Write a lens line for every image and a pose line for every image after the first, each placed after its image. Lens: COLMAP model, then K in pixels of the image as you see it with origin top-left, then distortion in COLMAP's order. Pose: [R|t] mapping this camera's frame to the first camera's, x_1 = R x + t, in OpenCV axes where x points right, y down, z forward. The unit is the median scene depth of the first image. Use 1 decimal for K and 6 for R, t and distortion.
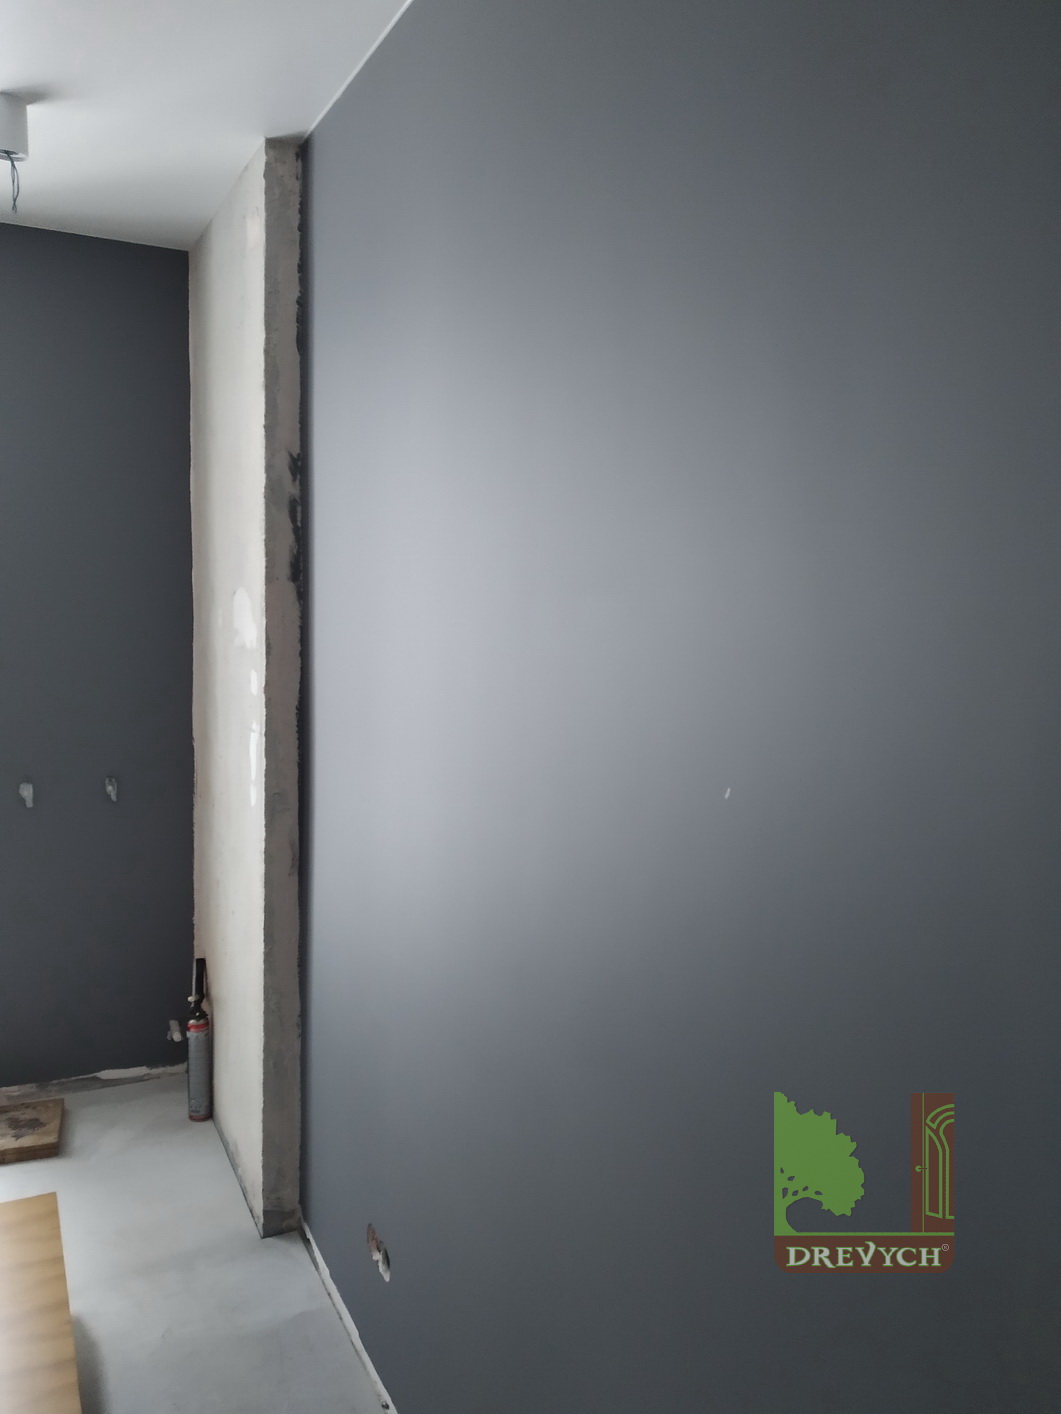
lens RADIAL K [[1069.7, 0, 477.2], [0, 1069.7, 699.2], [0, 0, 1]] dist [0.054816, -0.104864]
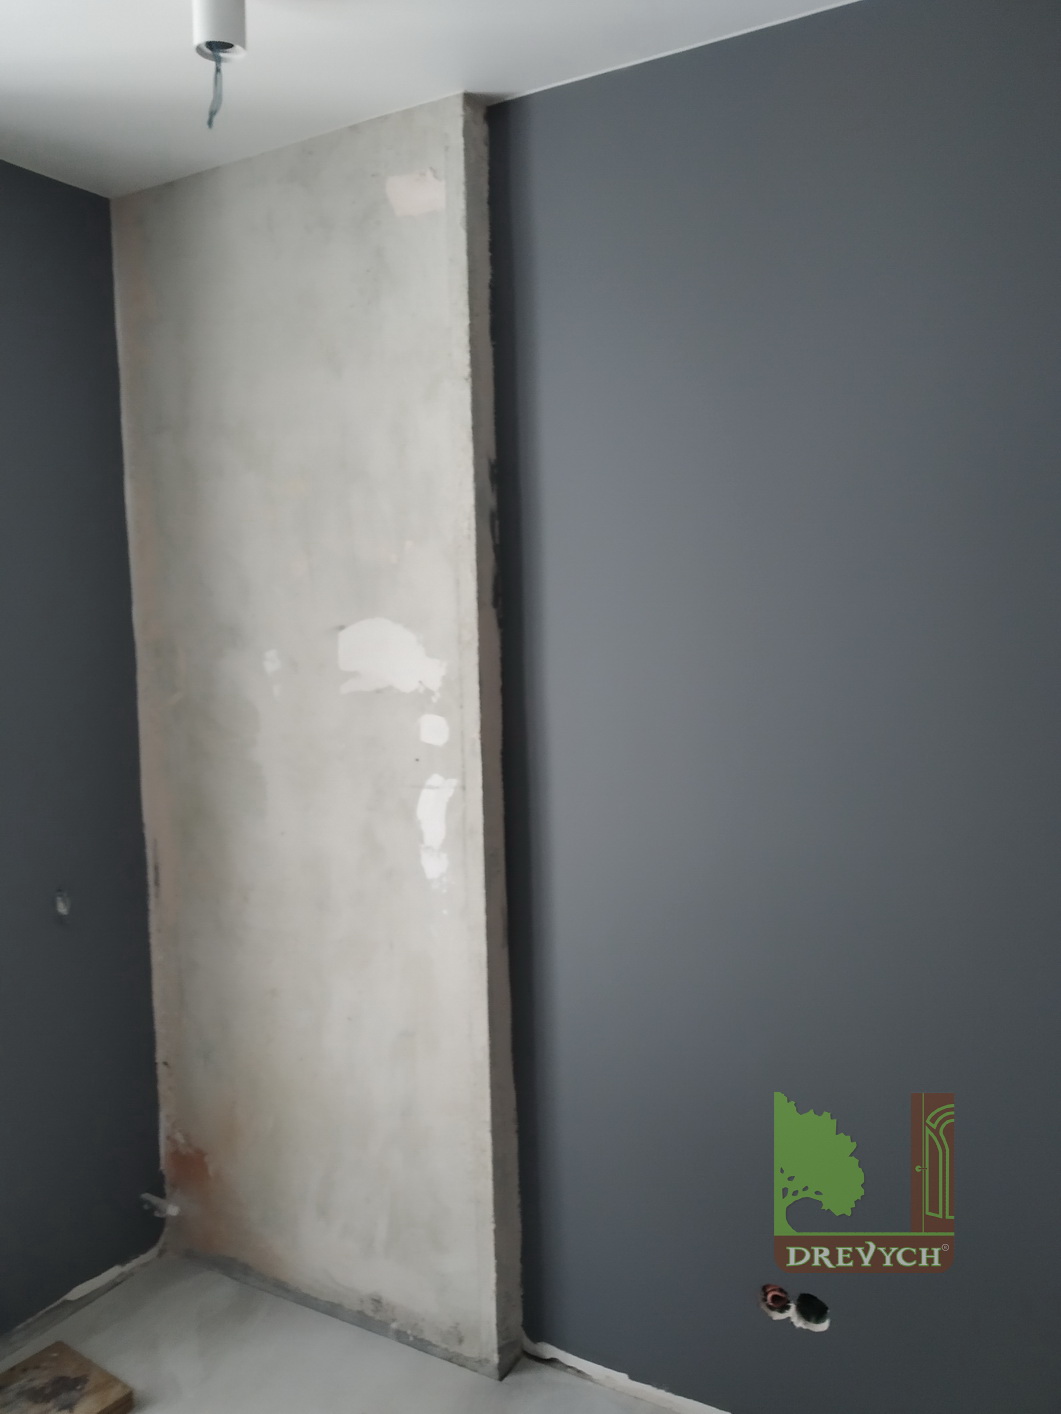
lens RADIAL K [[1101.6, 0, 532.4], [0, 1101.6, 710.9], [0, 0, 1]] dist [0.033889, -0.059077]
pose [[0.831398, -0.094417, 0.547597, -0.607435], [0.105747, 0.994333, 0.010892, -0.031519], [-0.545523, 0.048851, 0.836671, 0.231279]]
